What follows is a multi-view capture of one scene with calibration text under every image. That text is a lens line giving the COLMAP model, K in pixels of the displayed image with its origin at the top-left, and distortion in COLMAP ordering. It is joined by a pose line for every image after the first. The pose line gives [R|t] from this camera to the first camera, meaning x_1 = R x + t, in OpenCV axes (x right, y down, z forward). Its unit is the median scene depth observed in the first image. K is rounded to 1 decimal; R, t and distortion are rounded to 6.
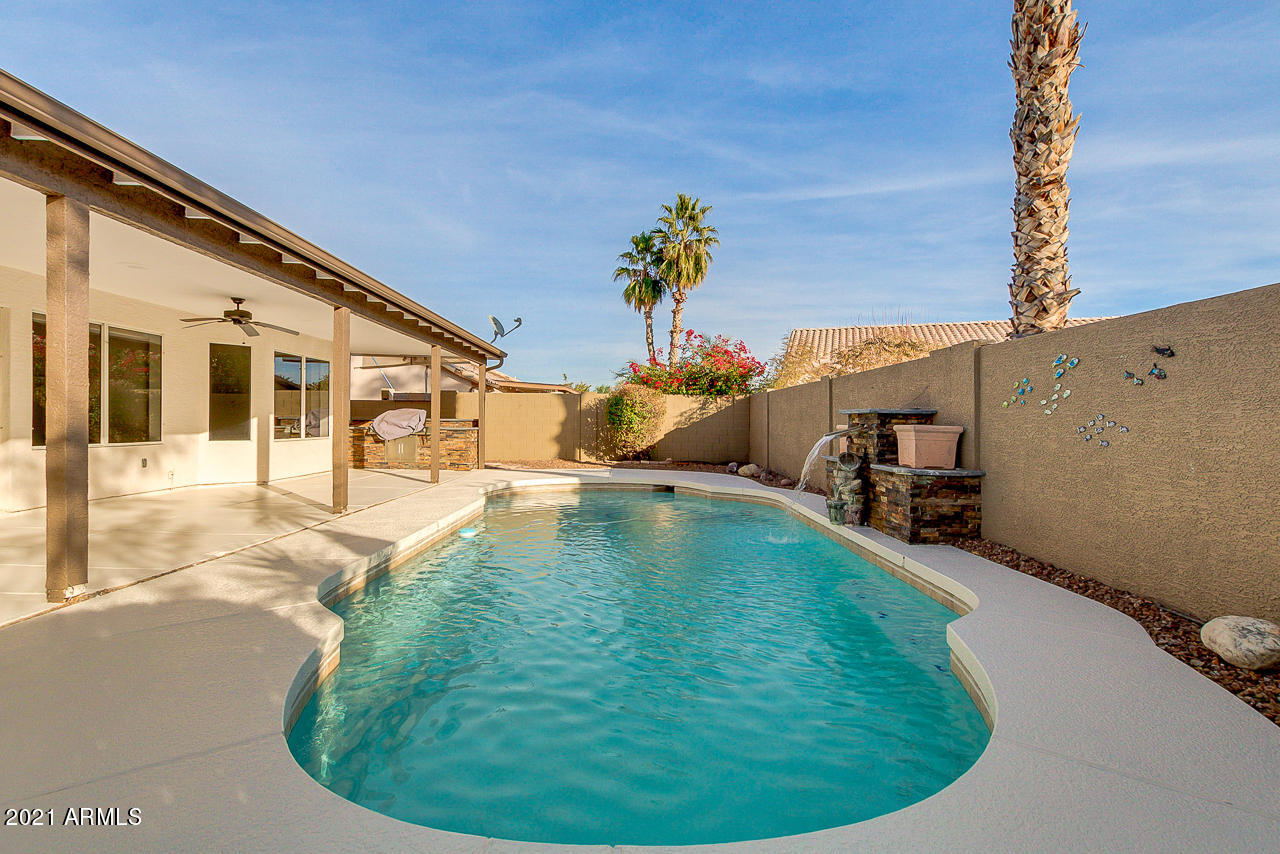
lens RADIAL K [[599.2, 0, 645.2], [0, 599.2, 426.2], [0, 0, 1]] dist [0.010061, -0.000620]
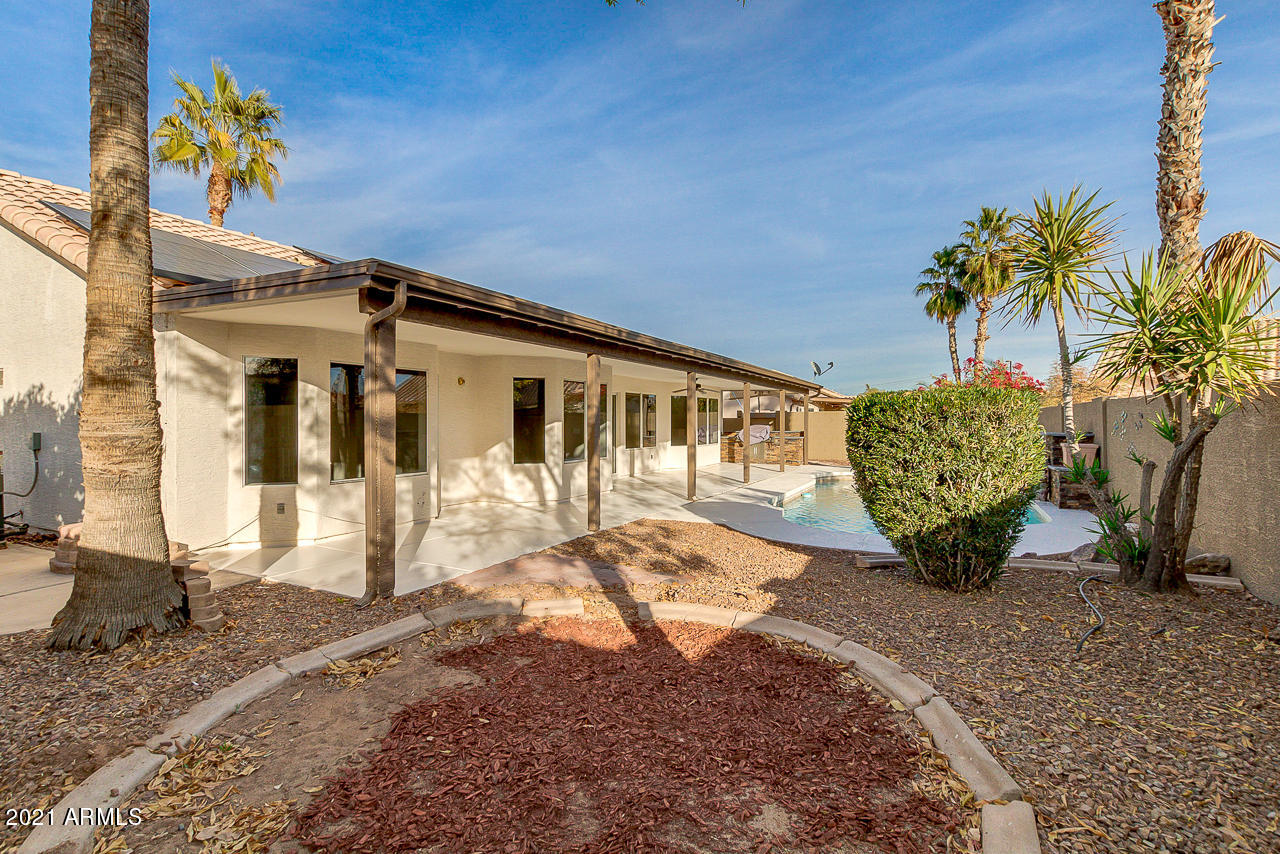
lens RADIAL K [[599.2, 0, 646.5], [0, 599.2, 421.5], [0, 0, 1]] dist [0.010061, -0.000620]
pose [[0.881441, -0.009741, -0.472193, 0.031873], [0.006339, 0.999941, -0.008796, -0.010078], [0.472251, 0.004760, 0.881451, -0.197187]]
